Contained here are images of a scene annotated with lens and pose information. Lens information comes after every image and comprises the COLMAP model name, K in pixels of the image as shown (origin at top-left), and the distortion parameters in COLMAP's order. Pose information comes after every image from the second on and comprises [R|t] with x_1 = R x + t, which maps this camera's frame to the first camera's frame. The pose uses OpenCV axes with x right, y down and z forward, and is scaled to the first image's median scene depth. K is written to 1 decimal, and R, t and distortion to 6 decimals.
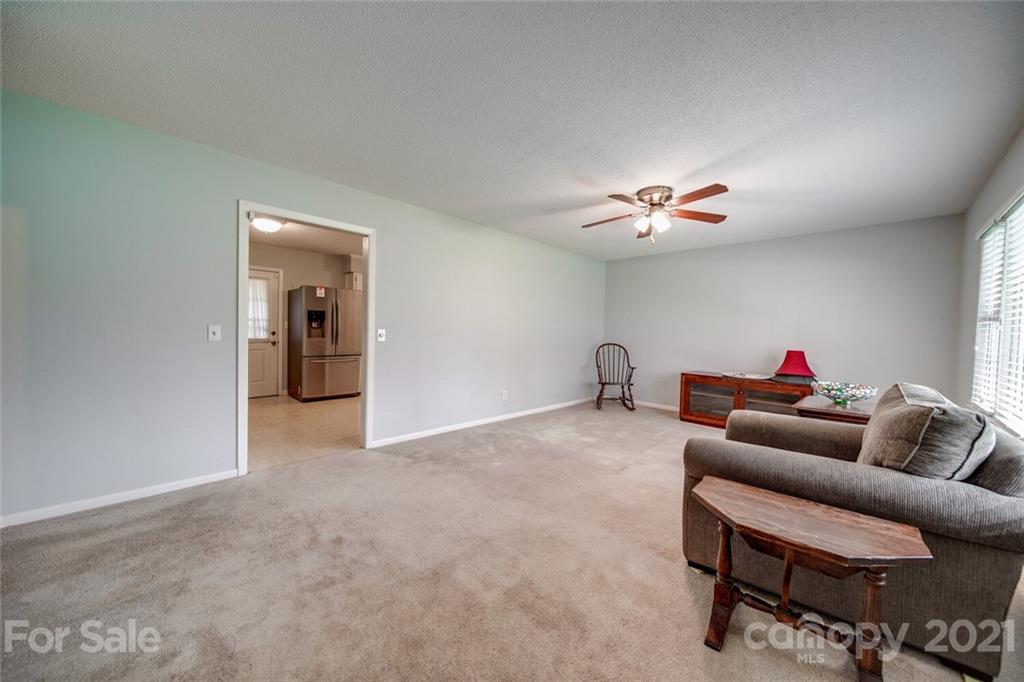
lens RADIAL K [[360.7, 0, 509.4], [0, 360.7, 341.6], [0, 0, 1]] dist [-0.002251, -0.000386]
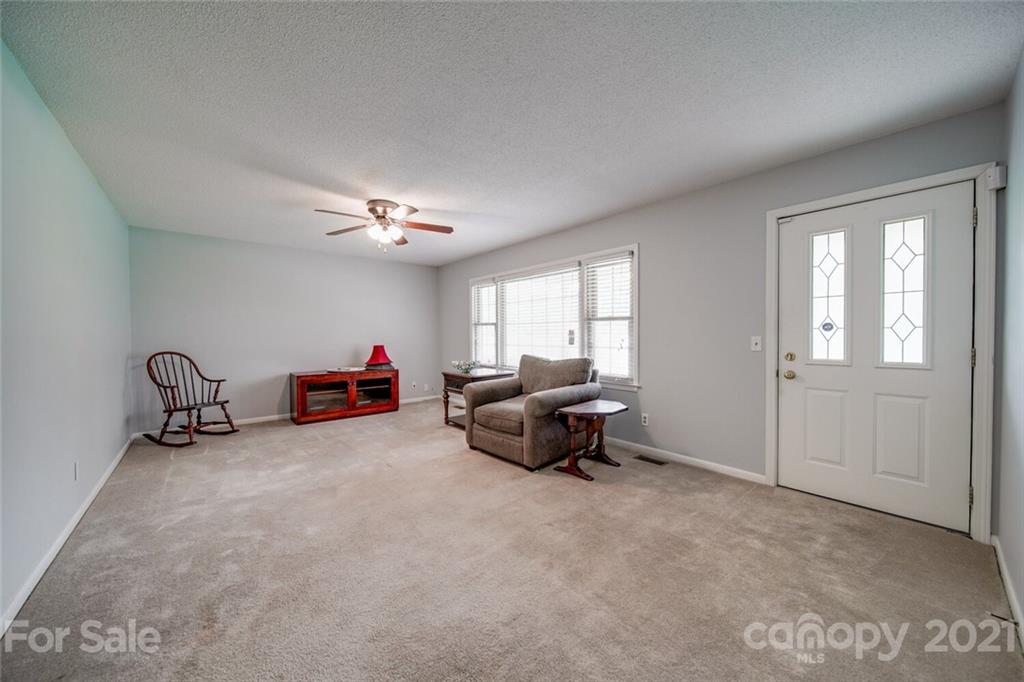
lens RADIAL K [[360.7, 0, 509.4], [0, 360.7, 341.6], [0, 0, 1]] dist [-0.002251, -0.000386]
pose [[0.073475, -0.044191, 0.996318, -0.486772], [0.036886, 0.998455, 0.041566, -0.025545], [-0.996615, 0.033696, 0.074991, 0.404013]]
